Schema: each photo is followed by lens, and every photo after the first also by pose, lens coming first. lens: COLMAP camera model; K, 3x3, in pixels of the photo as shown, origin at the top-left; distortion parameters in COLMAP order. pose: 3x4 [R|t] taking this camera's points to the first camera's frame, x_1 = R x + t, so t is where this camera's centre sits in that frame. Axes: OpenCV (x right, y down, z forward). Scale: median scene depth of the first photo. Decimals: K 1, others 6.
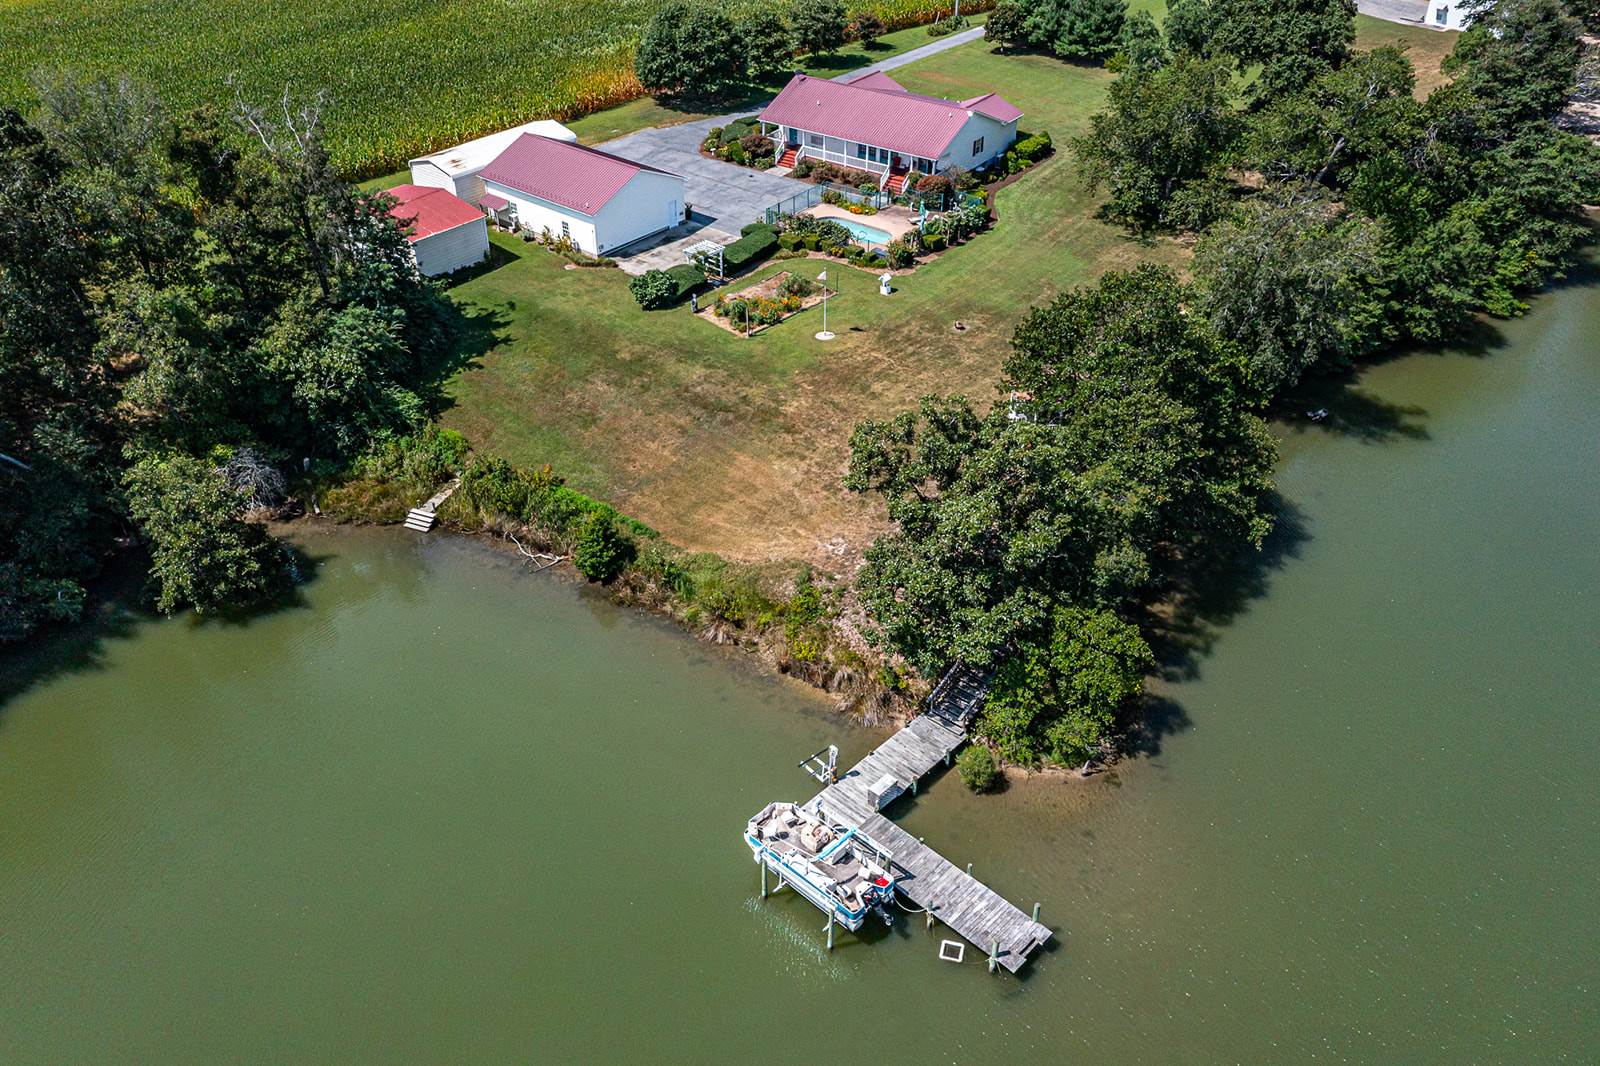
lens RADIAL K [[1268.5, 0, 800.0], [0, 1268.5, 533.0], [0, 0, 1]] dist [-0.011319, -0.007474]
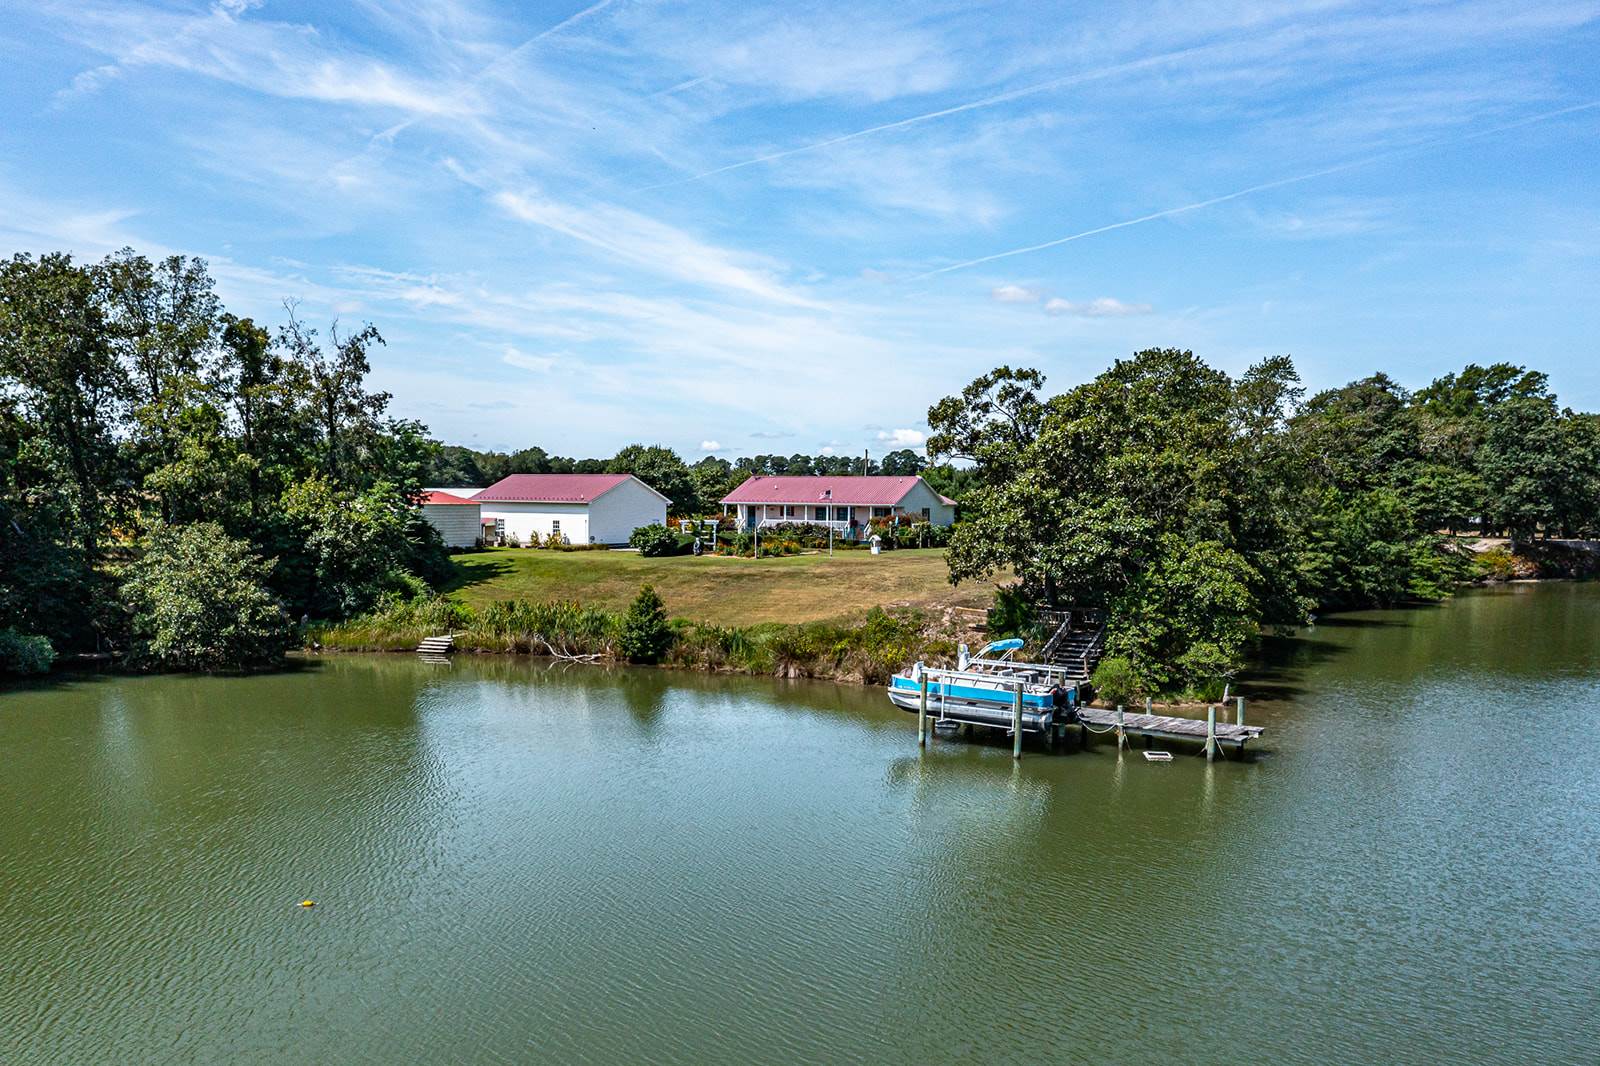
lens RADIAL K [[1281.7, 0, 800.0], [0, 1281.7, 533.0], [0, 0, 1]] dist [-0.010791, 0.001040]
pose [[0.992221, 0.001959, 0.124475, -0.135504], [0.067134, 0.833610, -0.548259, 0.397789], [-0.104838, 0.552350, 0.826994, 0.140050]]
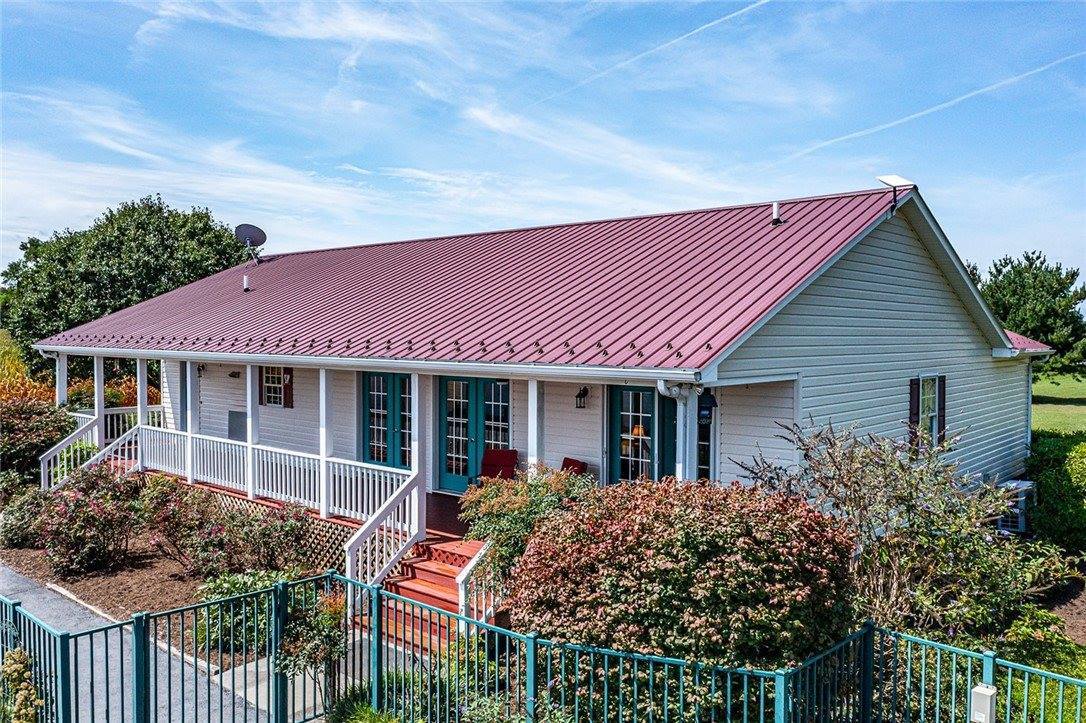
lens RADIAL K [[854.0, 0, 543.0], [0, 854.0, 361.5], [0, 0, 1]] dist [-0.011324, -0.003210]
pose [[0.994066, 0.003962, -0.108708, 0.125495], [-0.063278, 0.833919, -0.548248, -0.308344], [0.088481, 0.551873, 0.829221, 1.147712]]
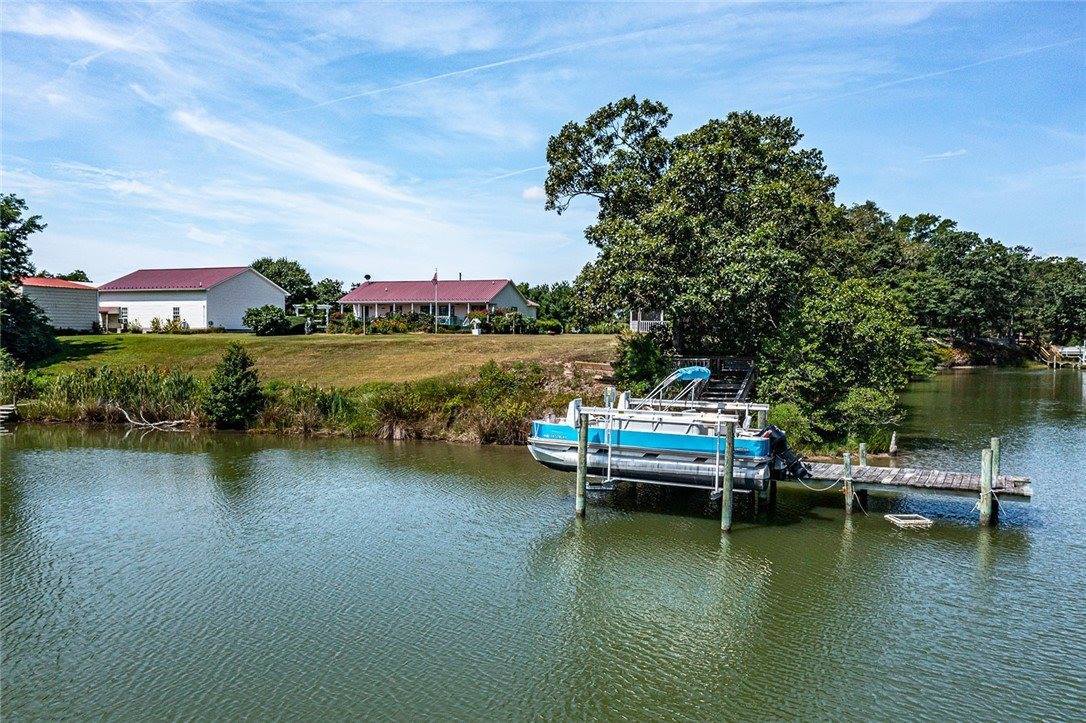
lens RADIAL K [[869.9, 0, 543.0], [0, 869.9, 361.5], [0, 0, 1]] dist [-0.010791, 0.001040]
pose [[0.961451, -0.004797, 0.274935, -0.099168], [0.155534, 0.834025, -0.529350, 0.277299], [-0.226763, 0.551706, 0.802620, 0.398540]]
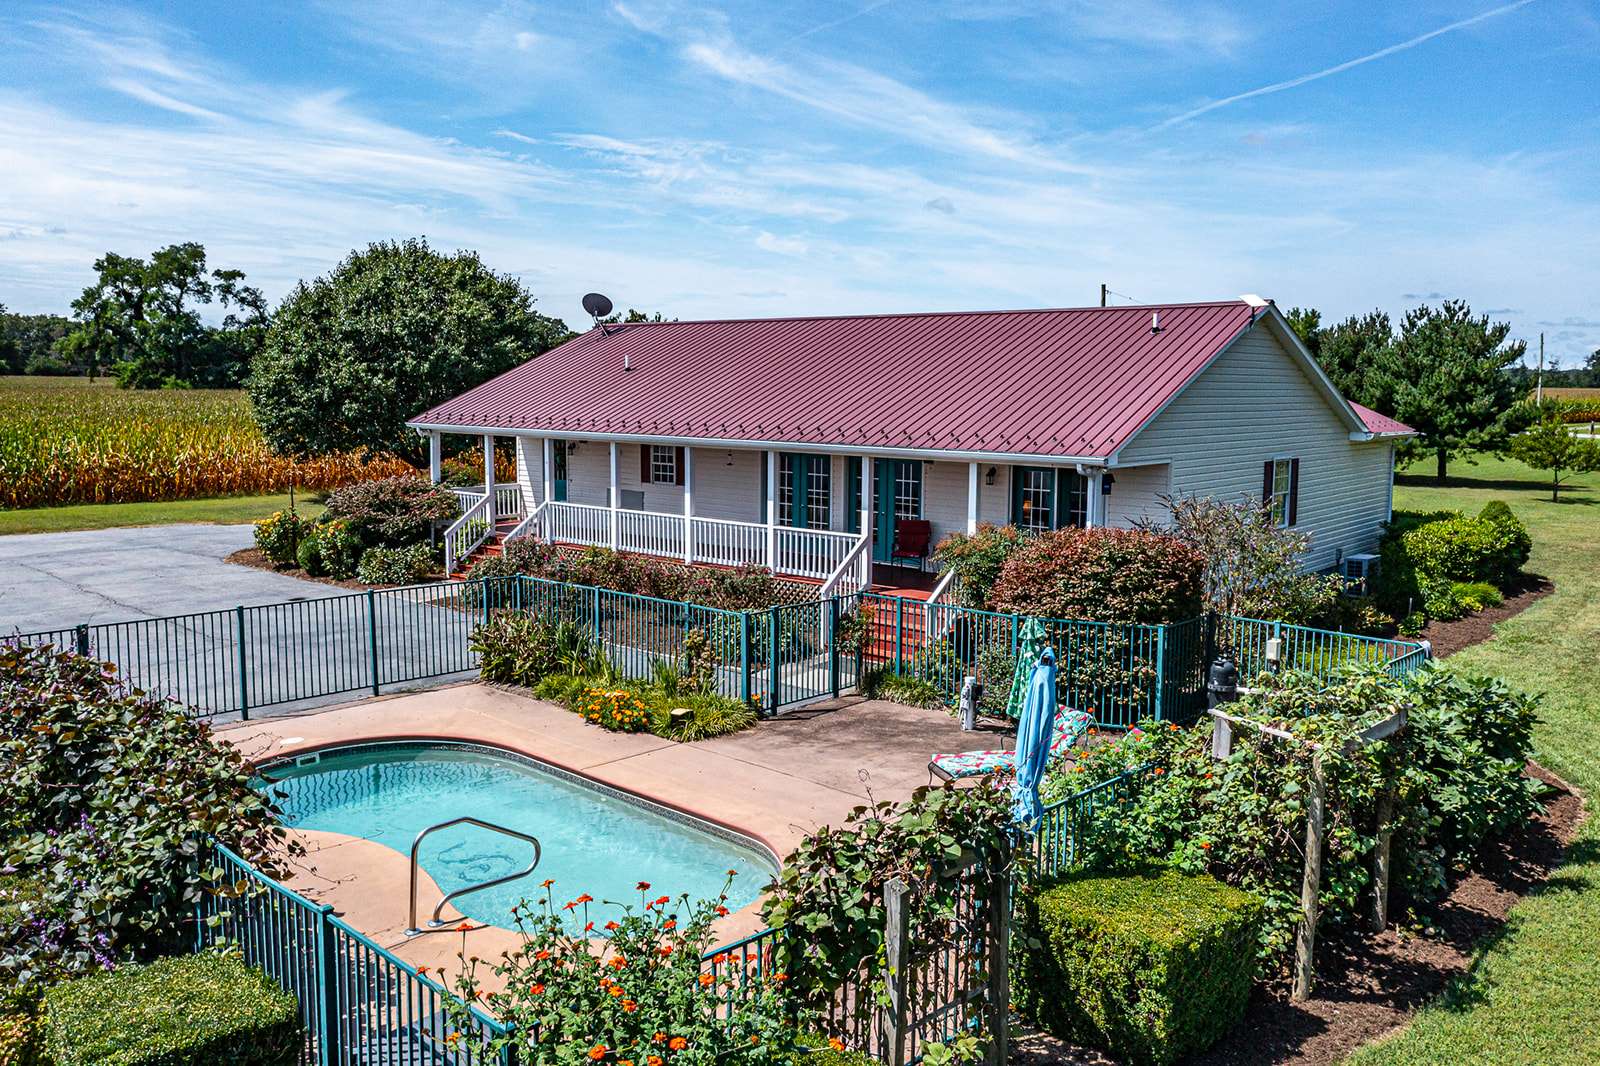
lens RADIAL K [[1264.9, 0, 800.0], [0, 1264.9, 533.0], [0, 0, 1]] dist [-0.012752, -0.001312]
pose [[0.995178, 0.015152, -0.096909, 0.101192], [-0.059591, 0.878153, -0.474654, -0.244504], [0.077909, 0.478140, 0.874821, 1.042697]]
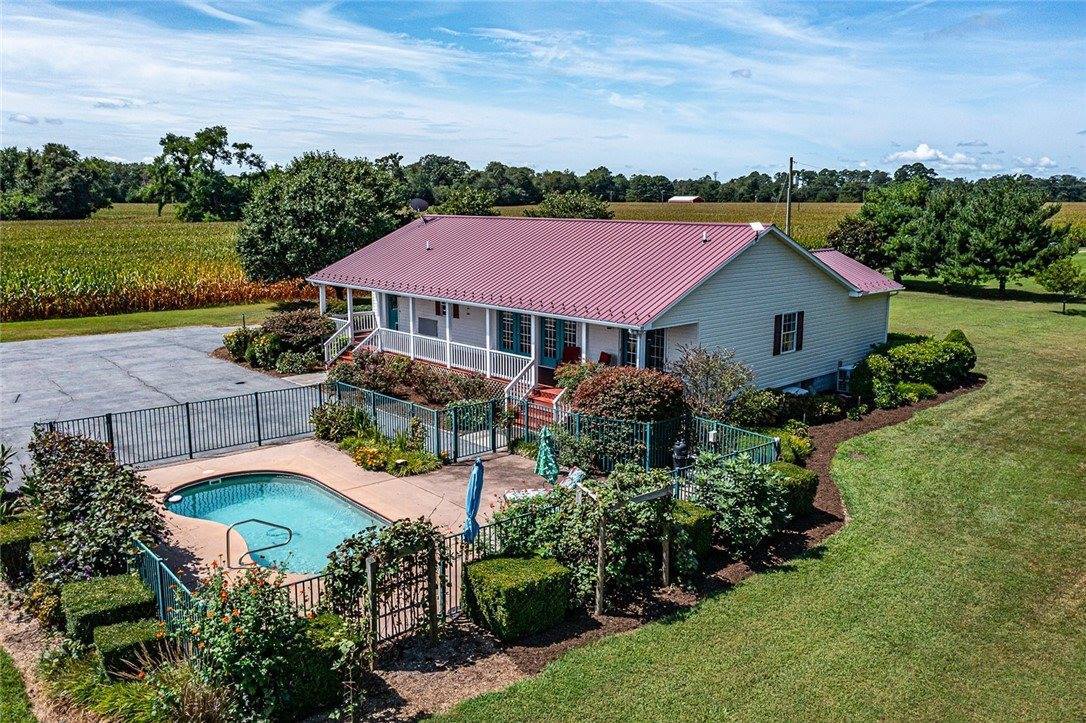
lens RADIAL K [[861.0, 0, 543.0], [0, 861.0, 361.5], [0, 0, 1]] dist [-0.011319, -0.007474]
pose [[0.979277, 0.035618, -0.199370, 0.156600], [-0.115267, 0.907442, -0.404057, -0.239196], [0.166525, 0.418665, 0.892743, 0.988372]]
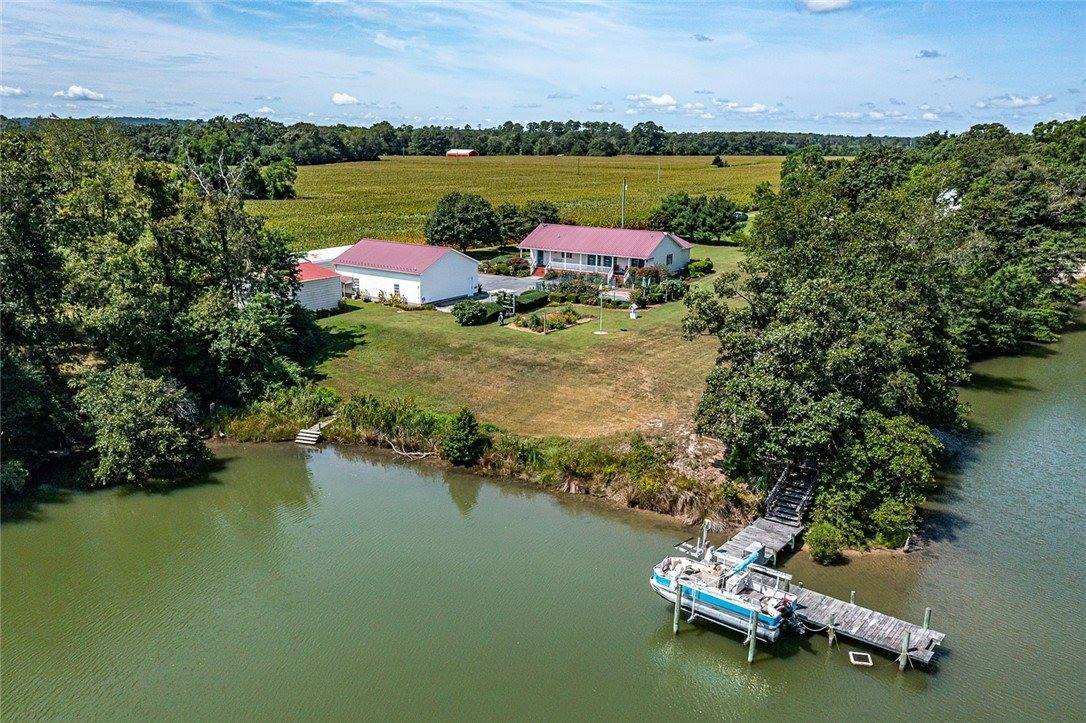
lens RADIAL K [[876.3, 0, 543.0], [0, 876.3, 361.5], [0, 0, 1]] dist [-0.011073, -0.001225]
pose [[0.995659, -0.012864, 0.092181, -0.131743], [0.044802, 0.934352, -0.353524, 0.207601], [-0.081582, 0.356119, 0.930872, 0.137858]]
